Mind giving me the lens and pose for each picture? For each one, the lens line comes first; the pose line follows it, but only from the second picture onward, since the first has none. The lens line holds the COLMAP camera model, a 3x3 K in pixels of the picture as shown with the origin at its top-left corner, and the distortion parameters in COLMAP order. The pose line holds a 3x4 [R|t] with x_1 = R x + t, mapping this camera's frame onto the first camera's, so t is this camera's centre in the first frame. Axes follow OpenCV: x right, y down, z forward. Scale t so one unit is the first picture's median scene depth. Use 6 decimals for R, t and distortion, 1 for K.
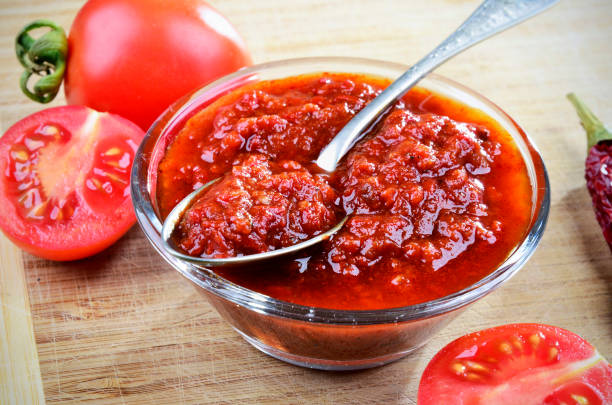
lens RADIAL K [[1514.4, 0, 306.0], [0, 1514.4, 202.5], [0, 0, 1]] dist [-0.049318, -0.261986]
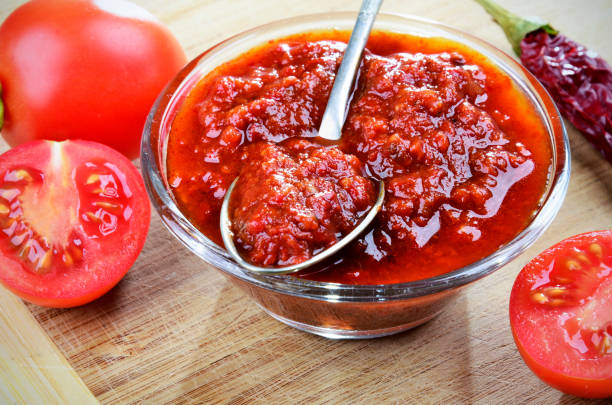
lens RADIAL K [[1514.4, 0, 306.0], [0, 1514.4, 202.5], [0, 0, 1]] dist [-0.049318, -0.261986]
pose [[0.946824, -0.274195, 0.168347, -0.175934], [0.263402, 0.961035, 0.083847, -0.067791], [-0.184778, -0.035045, 0.982155, 0.043413]]
